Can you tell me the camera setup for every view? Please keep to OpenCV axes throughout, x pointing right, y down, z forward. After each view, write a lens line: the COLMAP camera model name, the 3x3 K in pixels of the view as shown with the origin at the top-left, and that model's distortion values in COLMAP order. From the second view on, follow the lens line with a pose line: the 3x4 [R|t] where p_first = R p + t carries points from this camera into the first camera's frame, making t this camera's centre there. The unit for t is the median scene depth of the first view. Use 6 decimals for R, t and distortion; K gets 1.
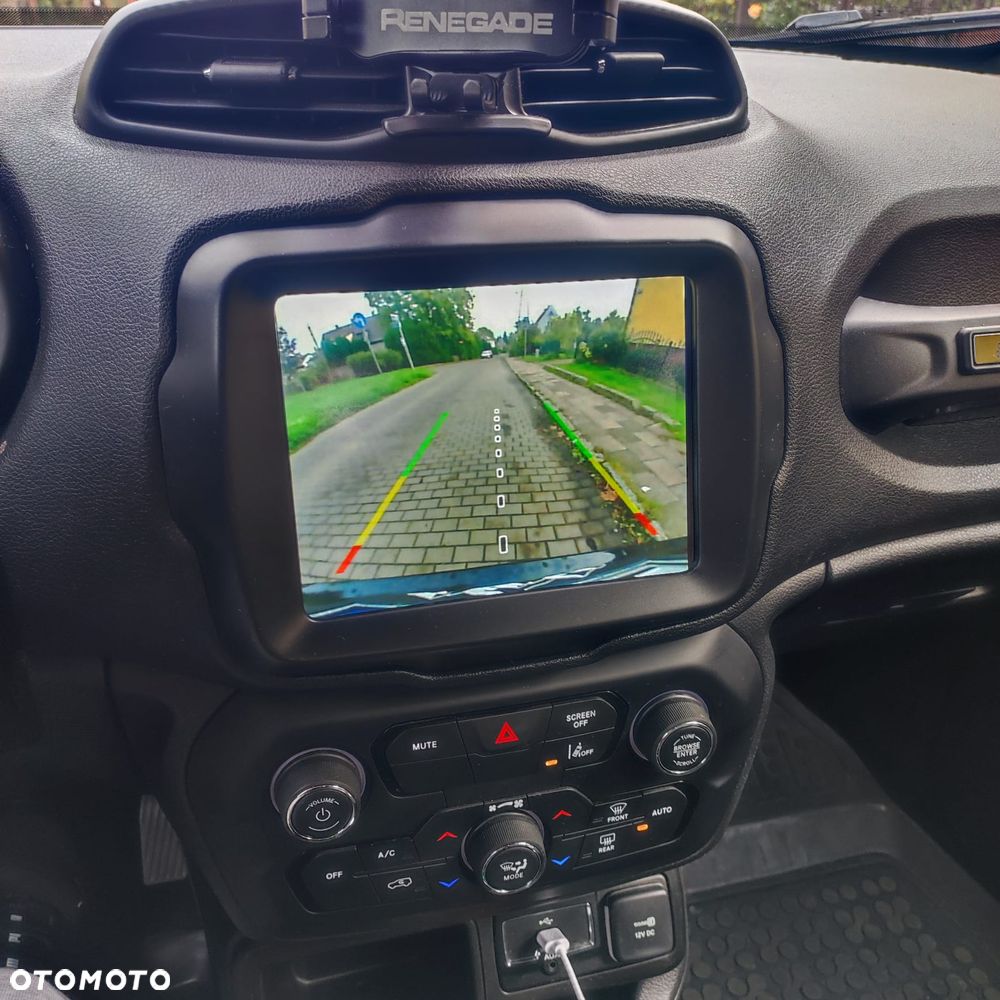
lens RADIAL K [[908.4, 0, 500.0], [0, 908.4, 500.0], [0, 0, 1]] dist [-0.003754, -0.002650]
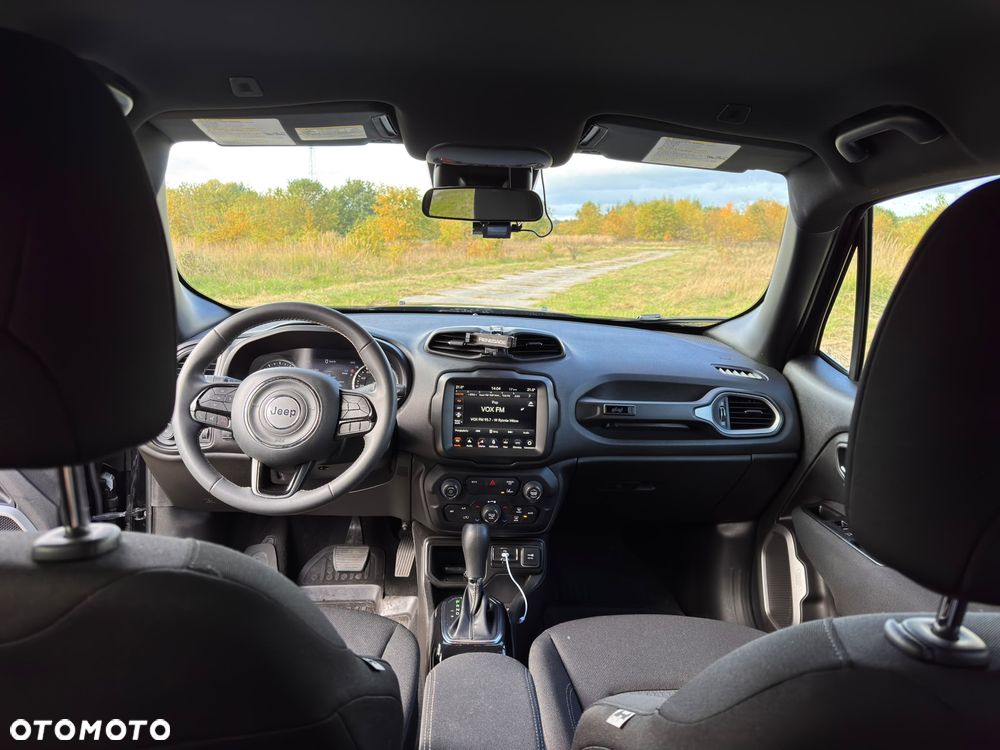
lens RADIAL K [[765.4, 0, 500.0], [0, 765.4, 375.0], [0, 0, 1]] dist [0.001019, -0.006236]
pose [[0.972386, 0.057726, -0.226128, 0.836974], [-0.118751, 0.956500, -0.266470, 0.723038], [0.200909, 0.285964, 0.936942, -2.597451]]
